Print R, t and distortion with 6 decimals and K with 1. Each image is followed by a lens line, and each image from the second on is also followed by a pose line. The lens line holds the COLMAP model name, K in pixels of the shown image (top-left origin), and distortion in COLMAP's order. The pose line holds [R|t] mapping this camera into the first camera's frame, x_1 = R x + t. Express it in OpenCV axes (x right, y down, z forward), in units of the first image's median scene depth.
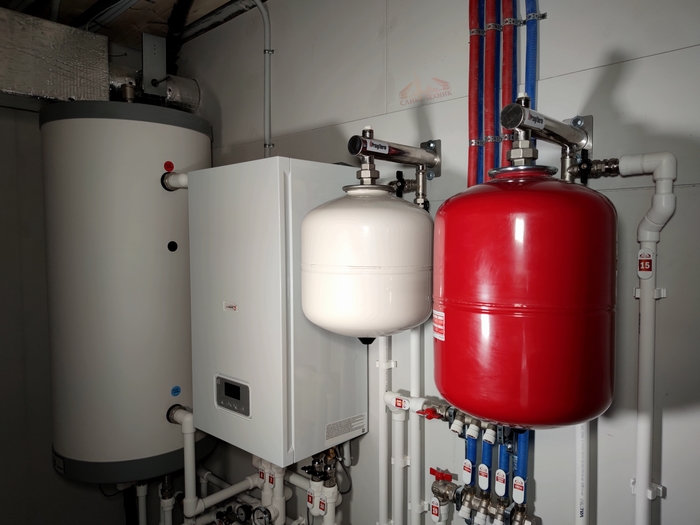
lens RADIAL K [[506.0, 0, 350.4], [0, 506.0, 264.8], [0, 0, 1]] dist [0.037323, -0.038542]
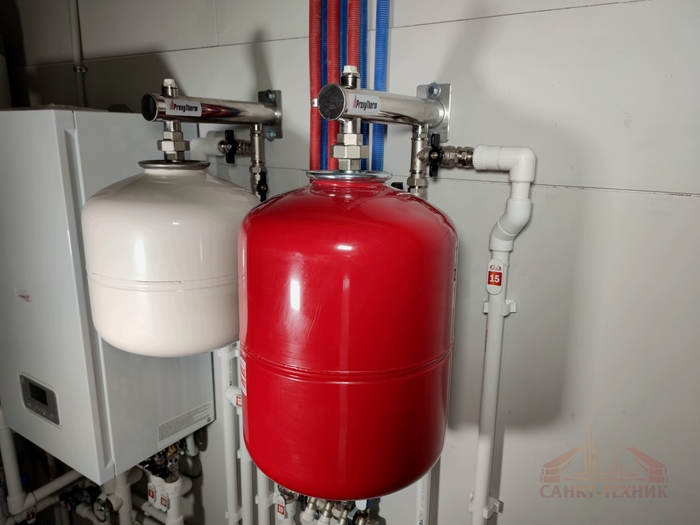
lens RADIAL K [[506.0, 0, 350.5], [0, 506.0, 261.1], [0, 0, 1]] dist [0.037323, -0.038542]
pose [[0.984204, -0.025156, 0.175240, 0.150840], [-0.008399, 0.982104, 0.188151, -0.147466], [-0.176837, -0.186651, 0.966380, 0.177985]]
